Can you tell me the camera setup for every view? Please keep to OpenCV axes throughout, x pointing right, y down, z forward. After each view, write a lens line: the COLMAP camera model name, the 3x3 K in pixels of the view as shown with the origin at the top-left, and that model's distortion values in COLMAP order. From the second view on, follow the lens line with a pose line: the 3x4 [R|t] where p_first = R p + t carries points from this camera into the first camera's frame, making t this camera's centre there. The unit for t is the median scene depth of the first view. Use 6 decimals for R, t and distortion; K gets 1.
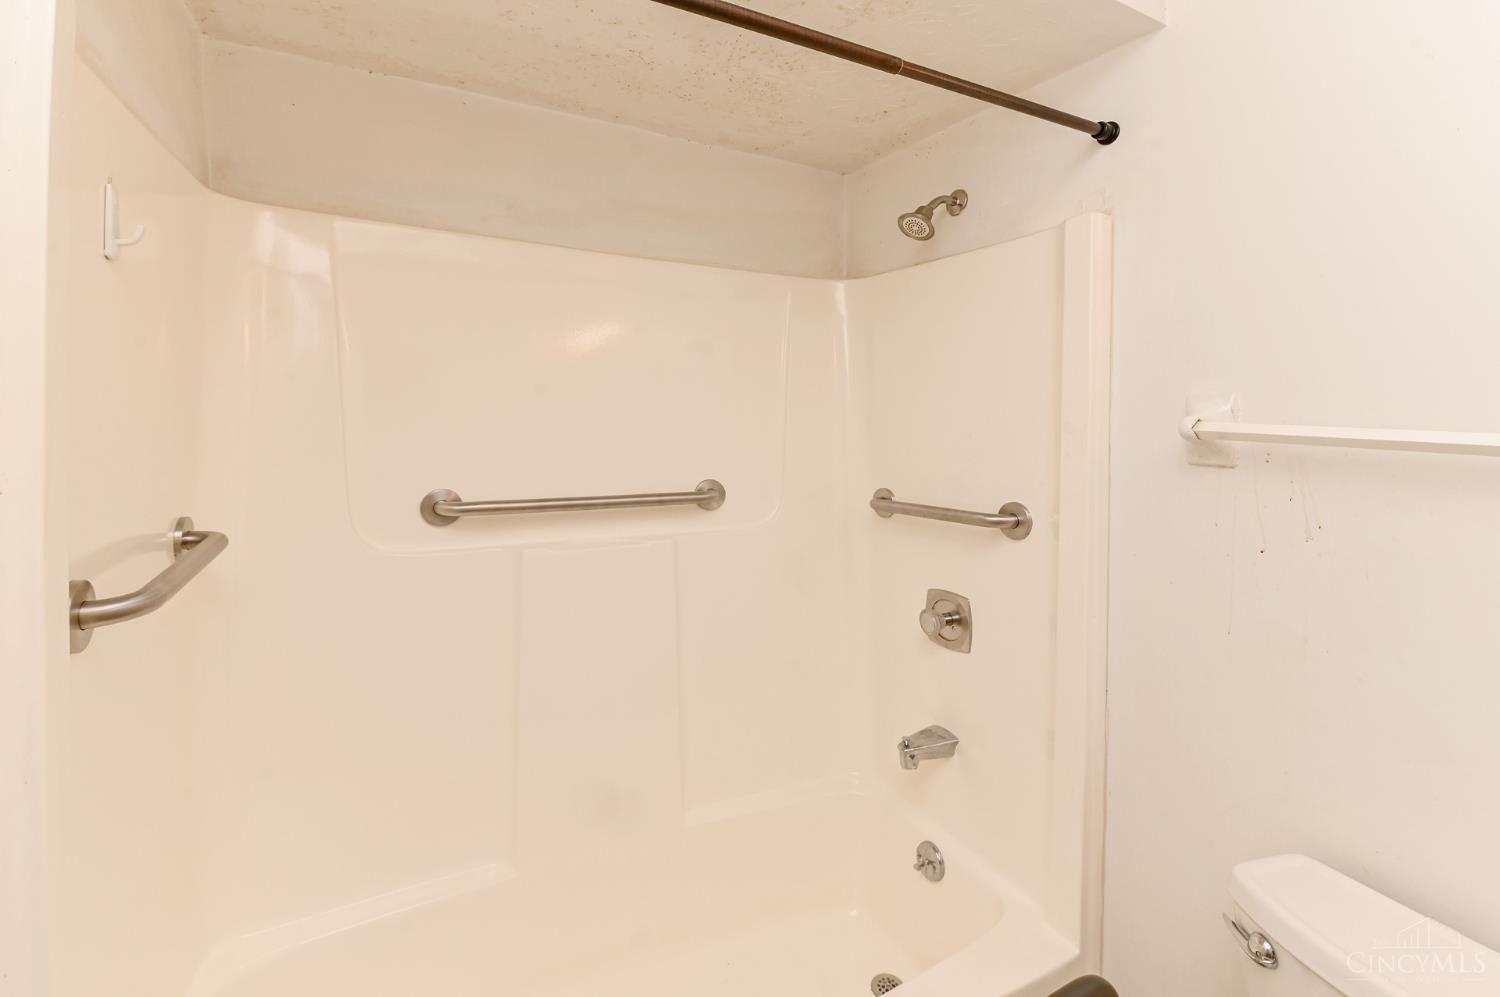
lens RADIAL K [[691.1, 0, 748.5], [0, 691.1, 470.1], [0, 0, 1]] dist [0.000043, -0.000247]
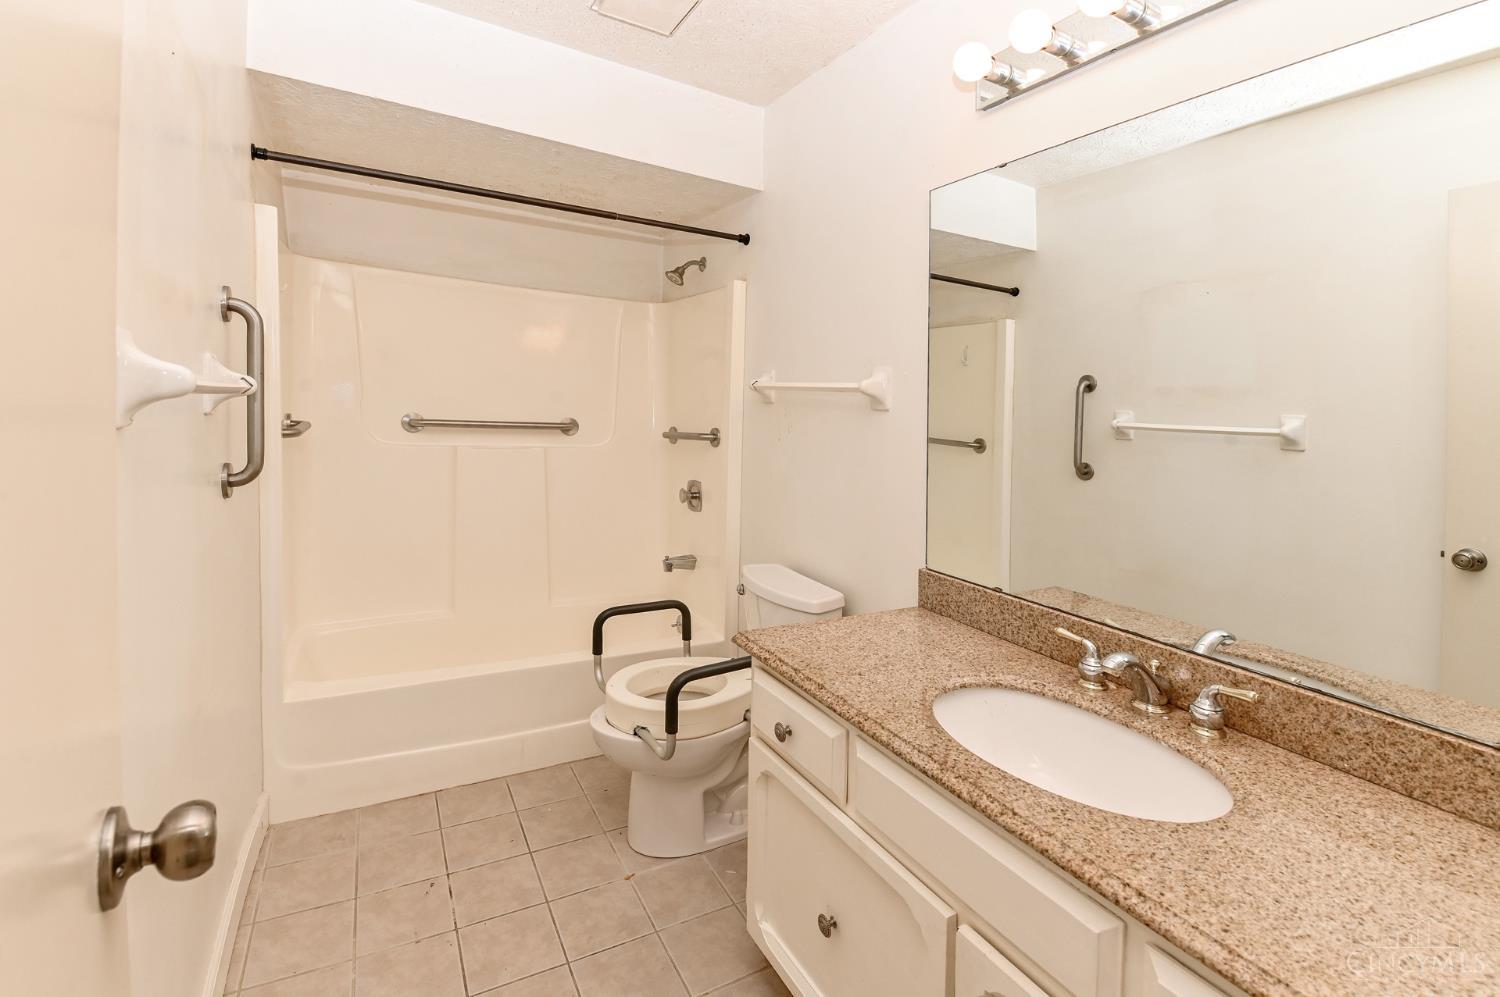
lens RADIAL K [[657.9, 0, 750.0], [0, 657.9, 498.5], [0, 0, 1]] dist [0.000211, -0.000090]
pose [[0.999506, 0.022186, 0.022258, 0.407700], [-0.023421, 0.998108, 0.056856, 0.124561], [-0.020955, -0.057349, 0.998134, -0.763233]]
